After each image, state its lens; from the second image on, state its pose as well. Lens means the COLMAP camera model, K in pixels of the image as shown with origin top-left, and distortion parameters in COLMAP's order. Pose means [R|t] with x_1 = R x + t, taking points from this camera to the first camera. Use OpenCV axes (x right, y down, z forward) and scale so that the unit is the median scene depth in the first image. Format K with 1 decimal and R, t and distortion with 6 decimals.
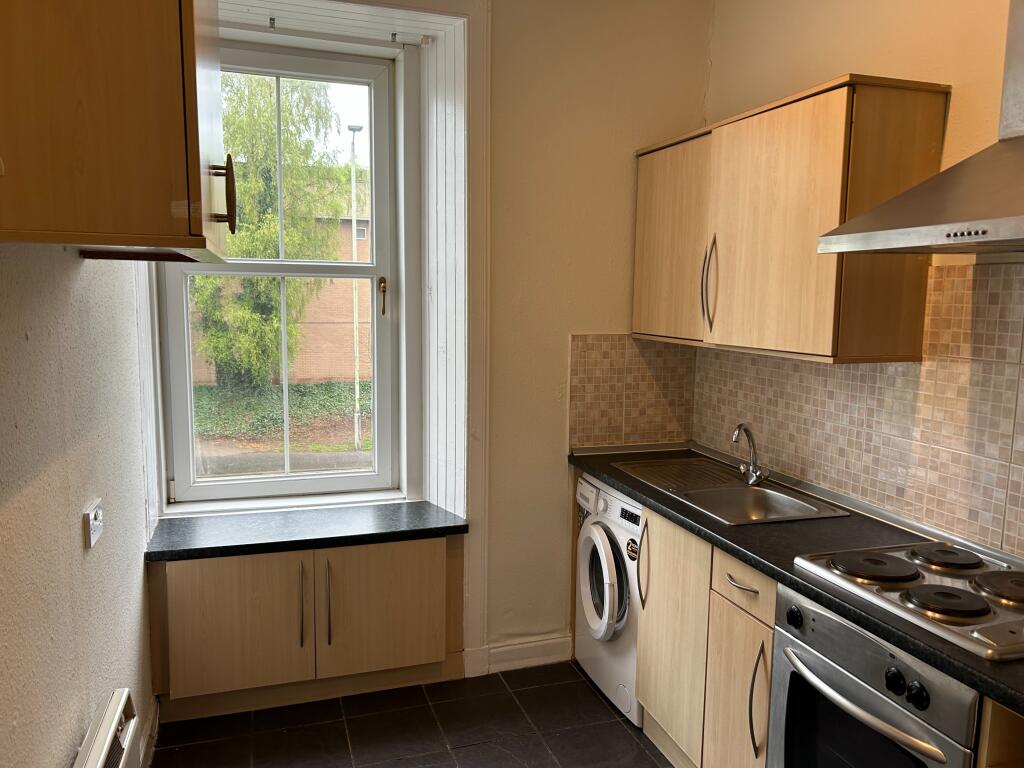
lens RADIAL K [[764.7, 0, 519.9], [0, 764.7, 385.7], [0, 0, 1]] dist [0.026164, 0.000602]
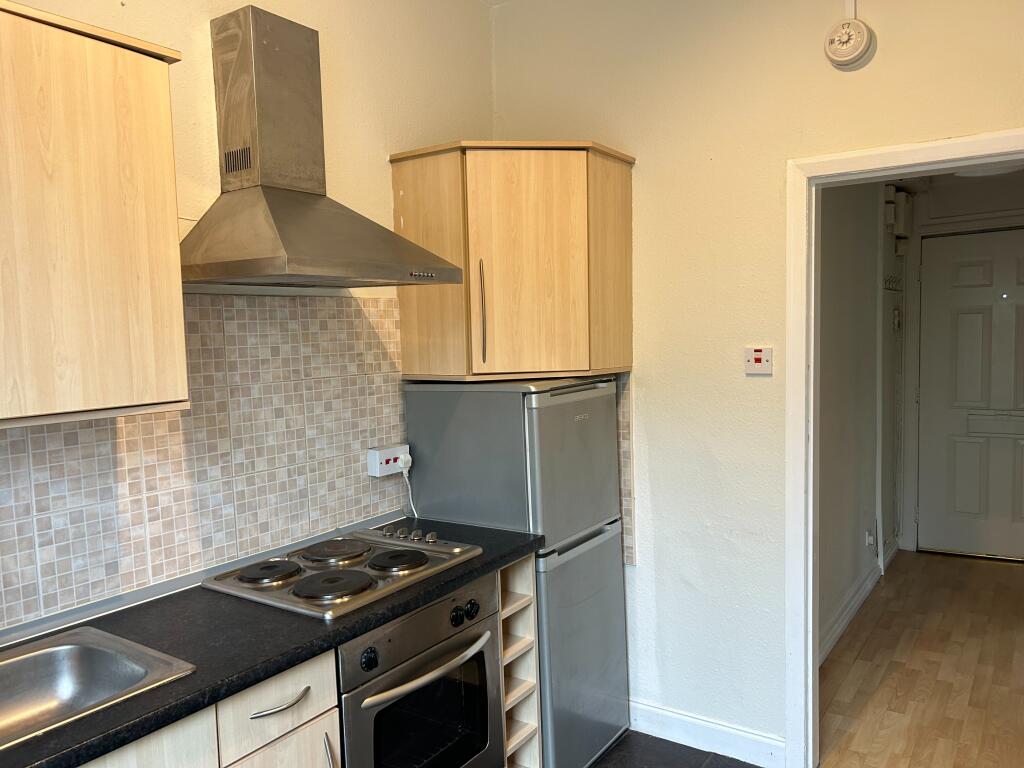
lens RADIAL K [[764.7, 0, 511.9], [0, 764.7, 384.1], [0, 0, 1]] dist [0.026164, 0.000602]
pose [[-0.594600, -0.049801, 0.802478, -0.417365], [0.118027, 0.981861, 0.148386, -0.129029], [-0.795312, 0.182945, -0.577937, 1.156961]]
